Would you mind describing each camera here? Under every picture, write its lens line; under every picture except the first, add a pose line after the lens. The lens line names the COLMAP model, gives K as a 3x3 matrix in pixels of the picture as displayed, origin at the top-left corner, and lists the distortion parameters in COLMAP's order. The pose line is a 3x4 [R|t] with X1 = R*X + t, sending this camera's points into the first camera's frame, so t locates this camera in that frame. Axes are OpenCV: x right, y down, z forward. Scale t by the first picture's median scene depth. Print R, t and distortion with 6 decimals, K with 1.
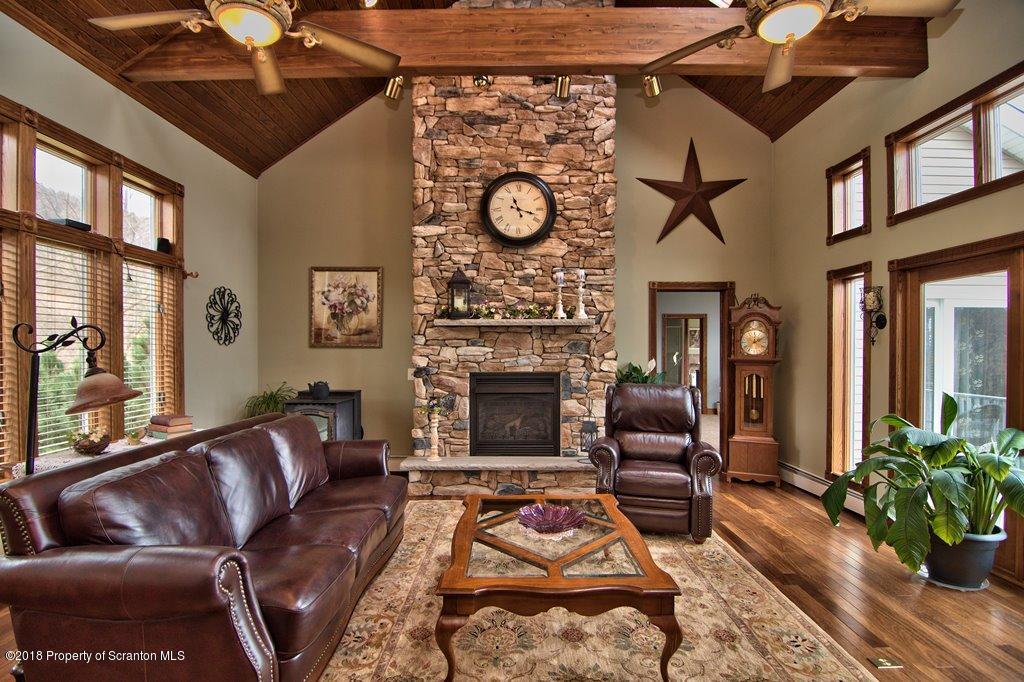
lens RADIAL K [[487.3, 0, 501.7], [0, 487.3, 347.2], [0, 0, 1]] dist [-0.007897, -0.009199]
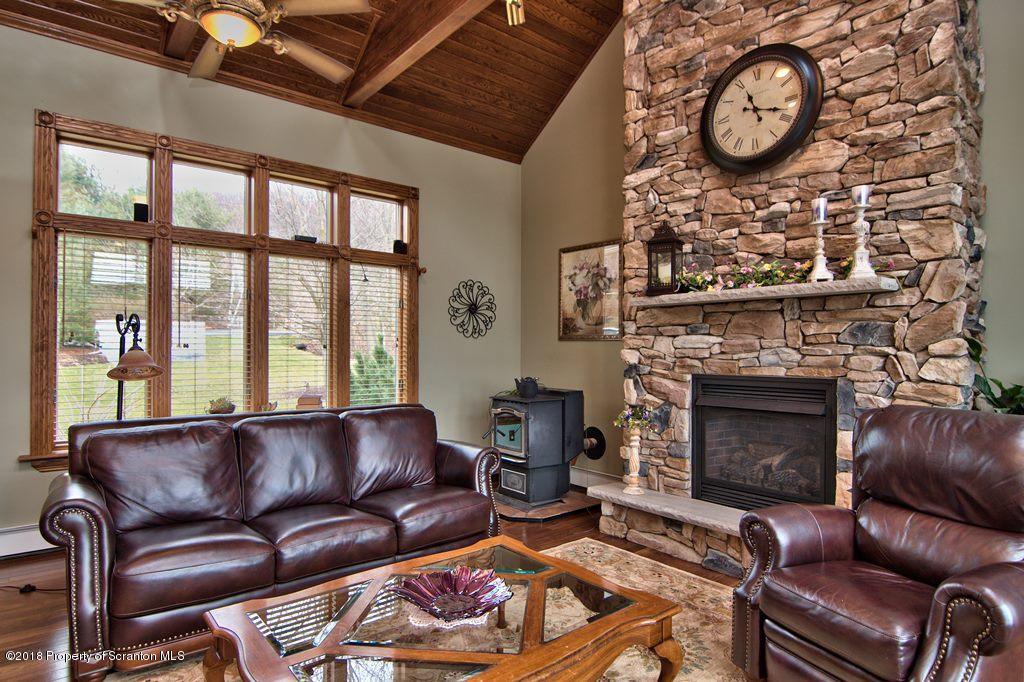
lens RADIAL K [[555.6, 0, 512.4], [0, 555.6, 345.0], [0, 0, 1]] dist [-0.011279, -0.008954]
pose [[0.651953, -0.002382, -0.758255, 0.357391], [-0.000649, 0.999993, -0.003699, 0.015254], [0.758259, 0.002903, 0.651947, 0.313981]]
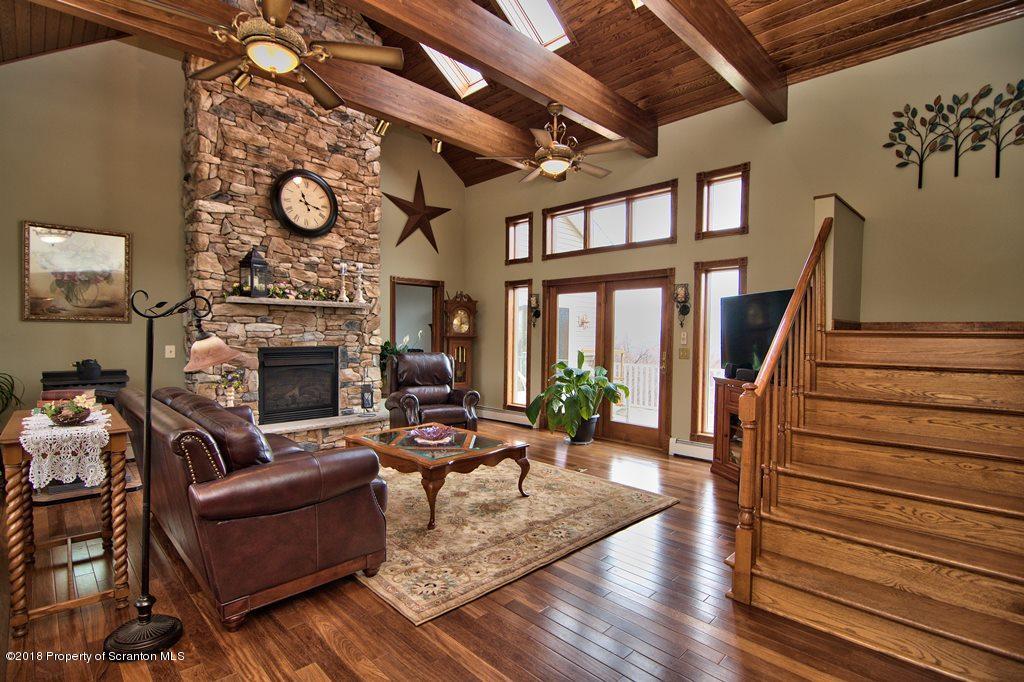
lens RADIAL K [[487.3, 0, 505.1], [0, 487.3, 344.5], [0, 0, 1]] dist [-0.007897, -0.009199]
pose [[0.707039, -0.008754, 0.707120, -0.440293], [-0.010209, 0.999693, 0.022583, 0.015978], [-0.707101, -0.023186, 0.706733, -0.139126]]
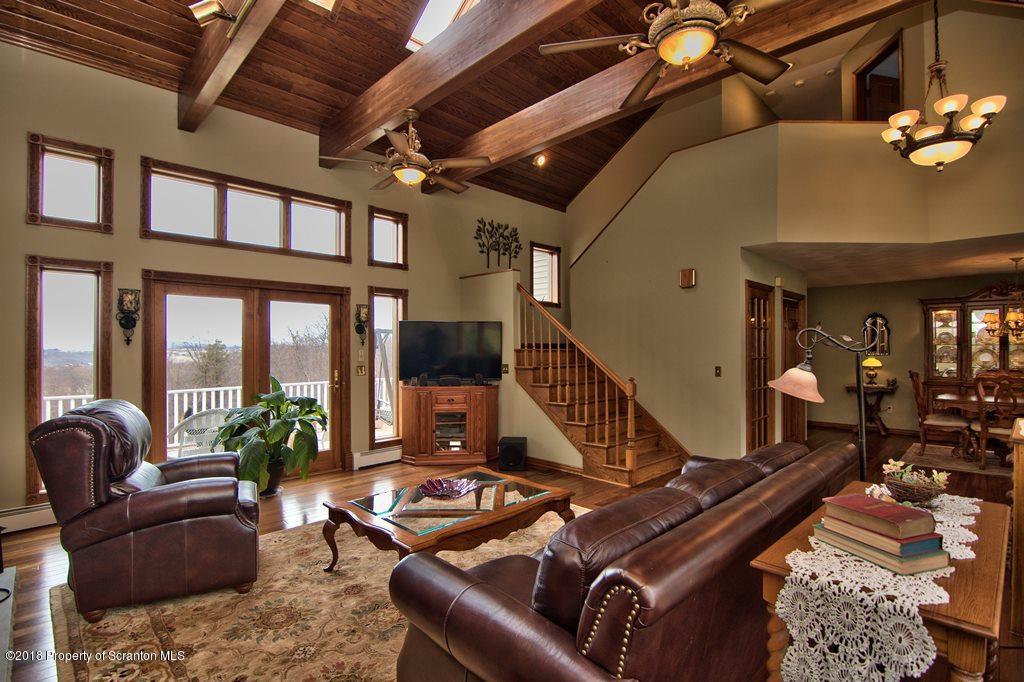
lens RADIAL K [[487.3, 0, 504.9], [0, 487.3, 343.3], [0, 0, 1]] dist [-0.007897, -0.009199]
pose [[-0.718048, 0.006895, 0.695959, -0.432556], [0.005002, 0.999976, -0.004747, 0.000627], [-0.695975, 0.000073, -0.718066, 0.937682]]
